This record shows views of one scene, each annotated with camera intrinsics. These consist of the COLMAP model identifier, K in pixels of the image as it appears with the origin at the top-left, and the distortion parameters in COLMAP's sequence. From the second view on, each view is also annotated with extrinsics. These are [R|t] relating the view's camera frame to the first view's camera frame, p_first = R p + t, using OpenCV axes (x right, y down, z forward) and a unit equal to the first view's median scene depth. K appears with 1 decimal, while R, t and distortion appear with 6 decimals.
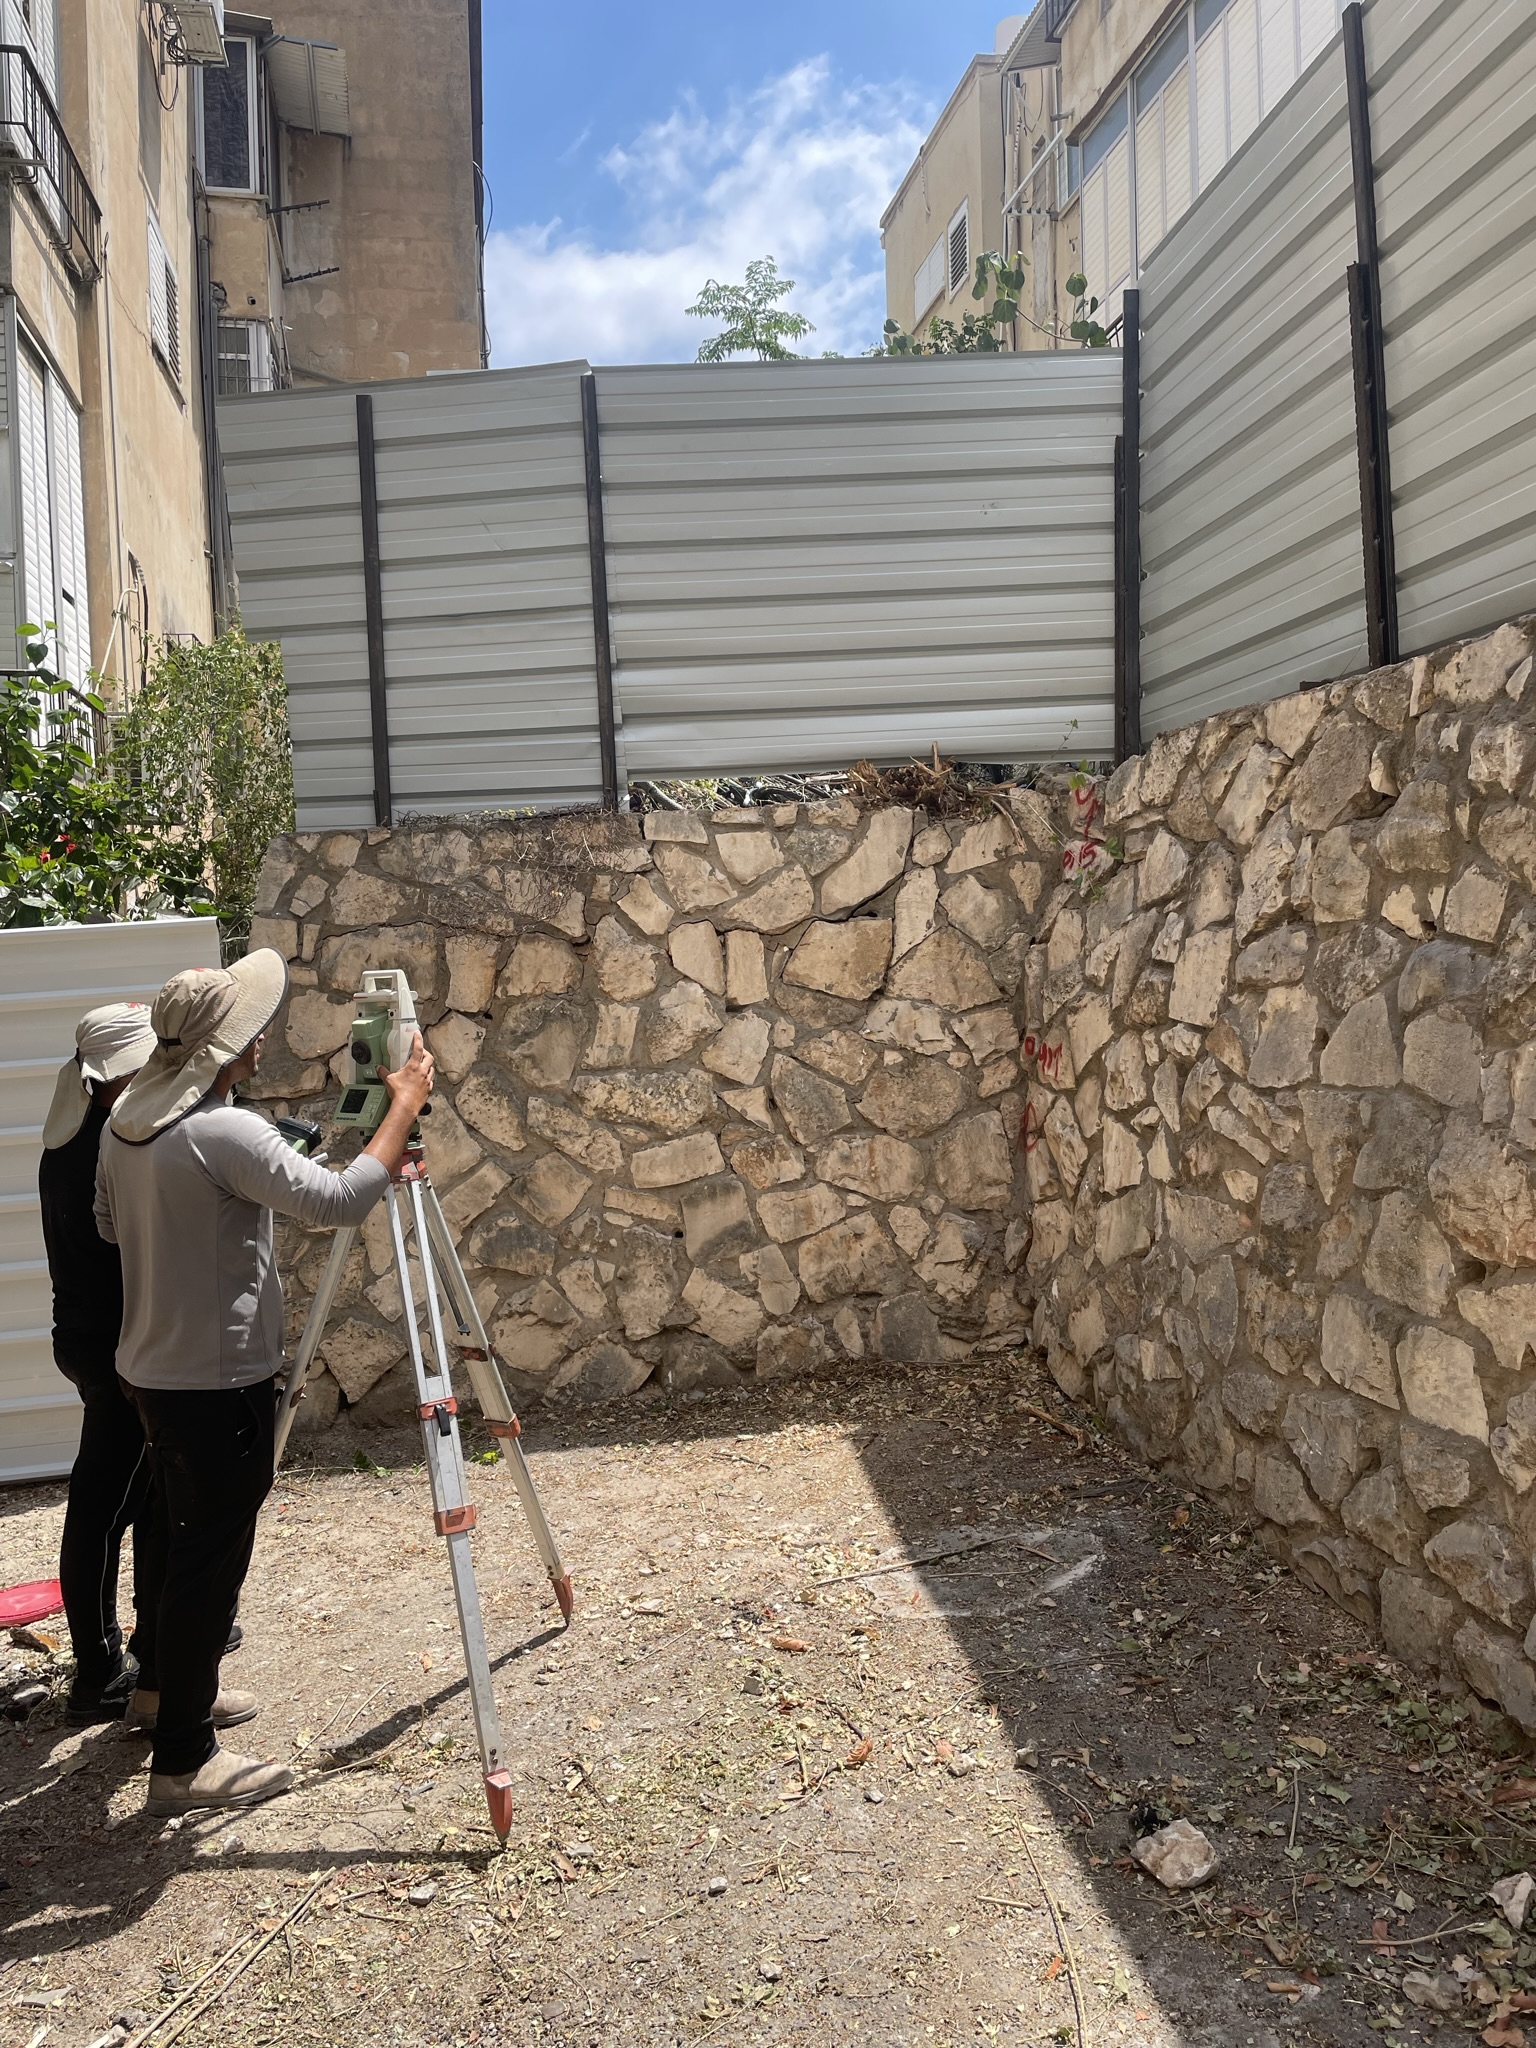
lens RADIAL K [[1514.9, 0, 768.0], [0, 1514.9, 1024.0], [0, 0, 1]] dist [0.073669, -0.090069]
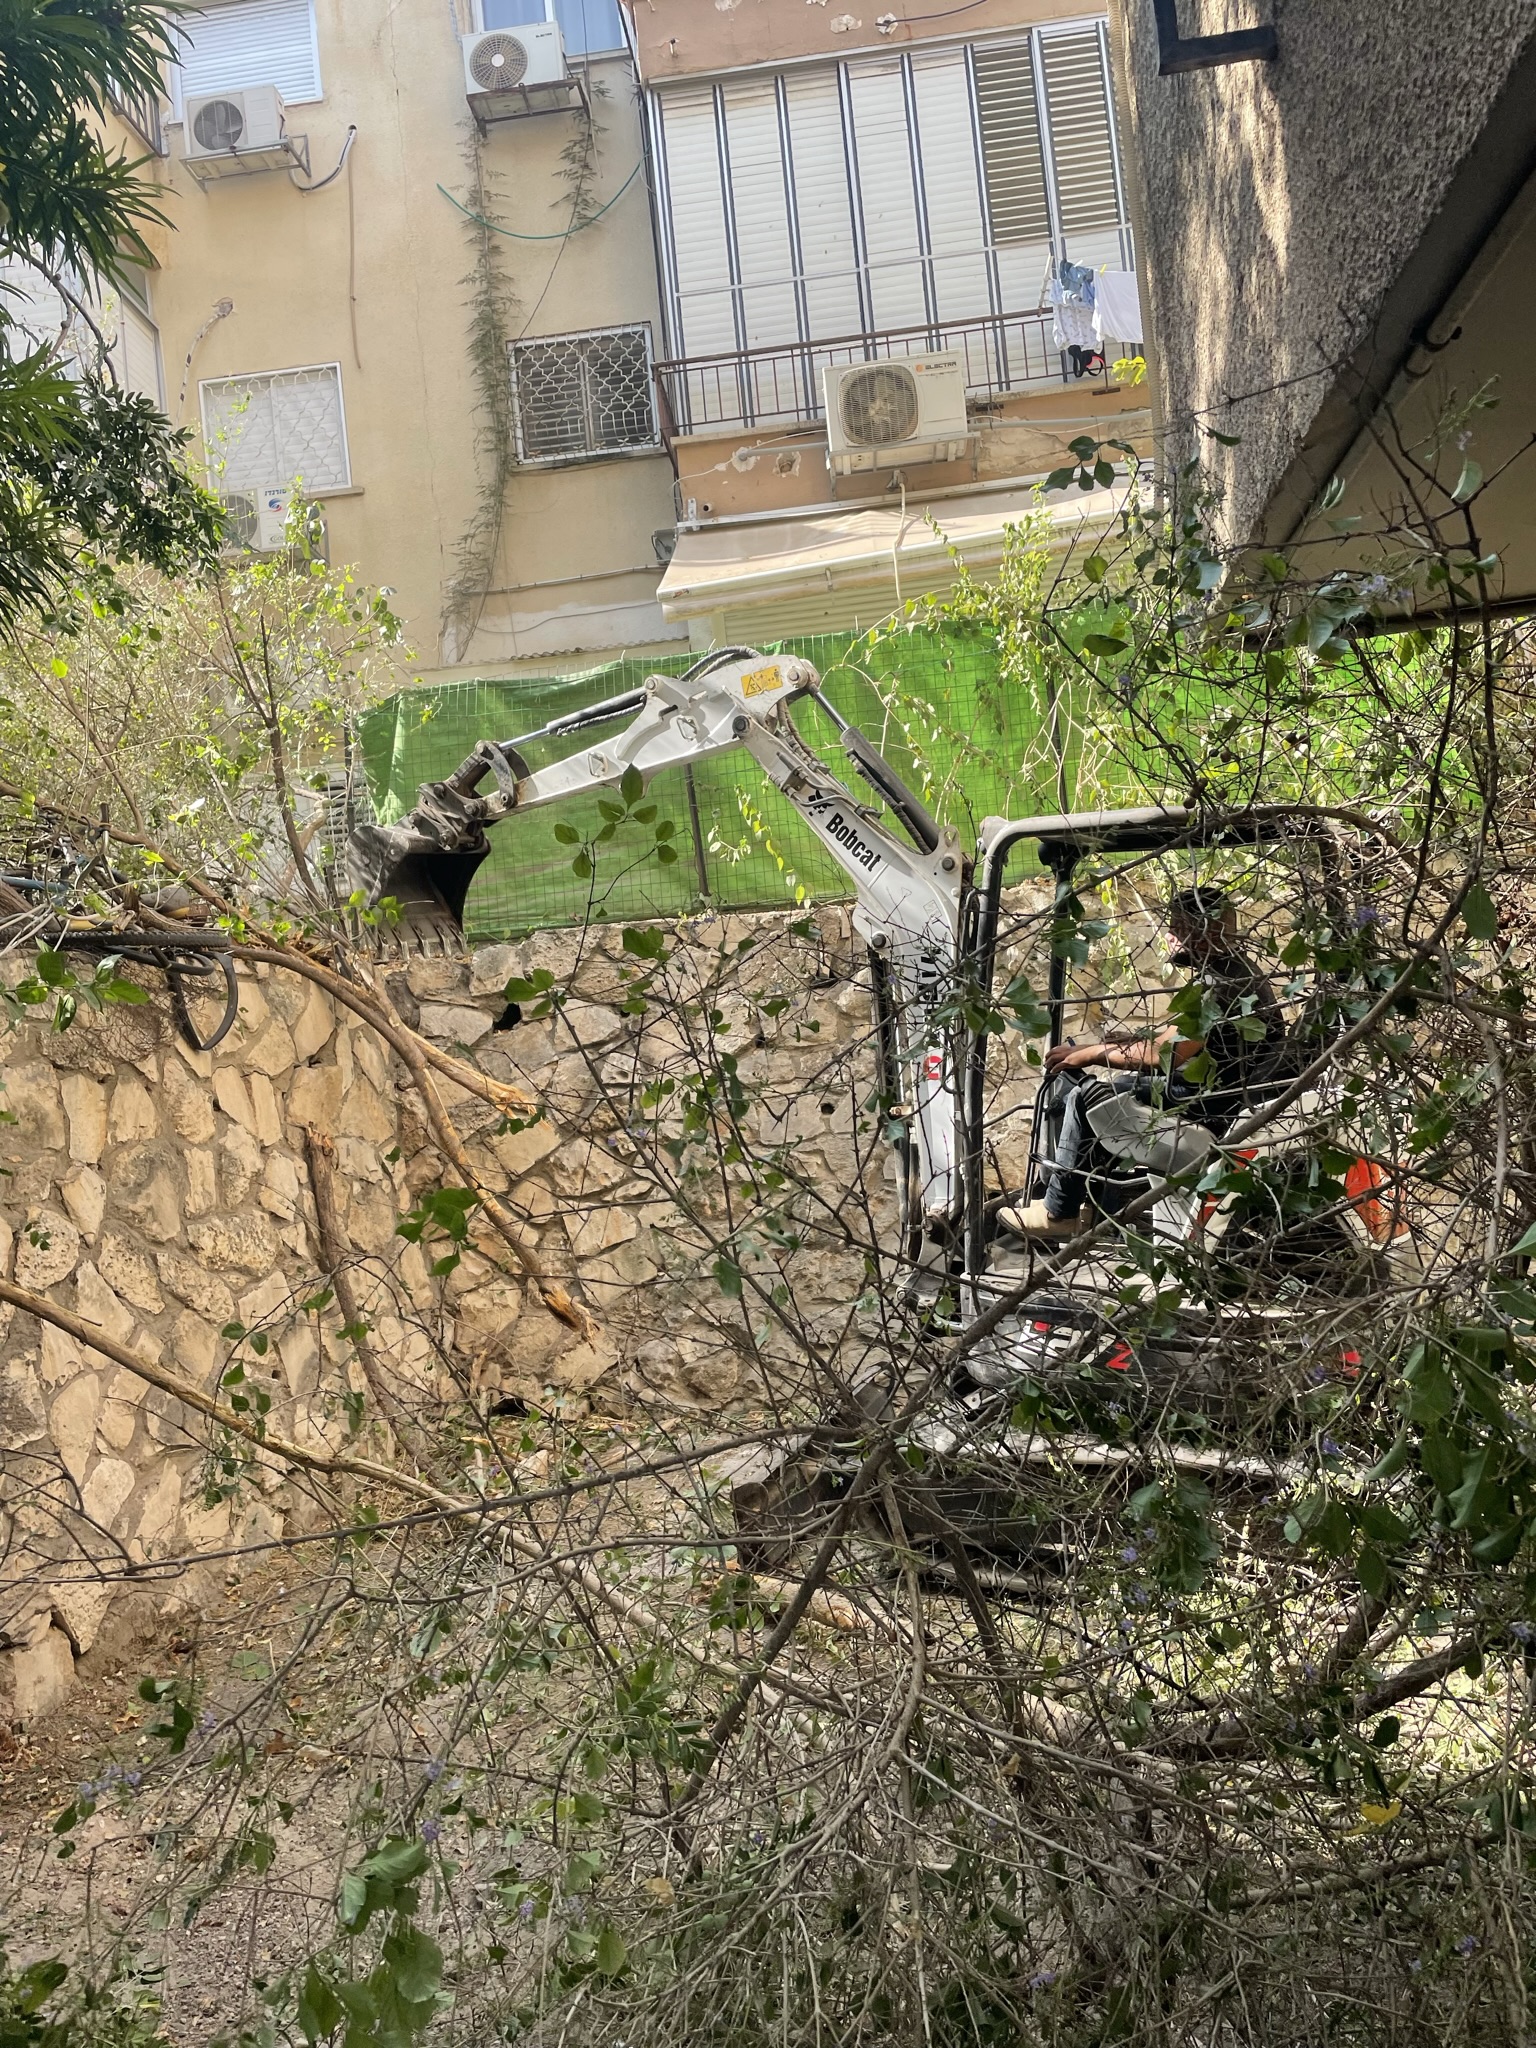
lens RADIAL K [[1514.9, 0, 768.0], [0, 1514.9, 1024.0], [0, 0, 1]] dist [0.073669, -0.090069]
pose [[0.285353, 0.046973, 0.957271, -0.926176], [0.128120, 0.987964, -0.086670, 0.039381], [-0.949821, 0.147378, 0.275900, 0.384170]]
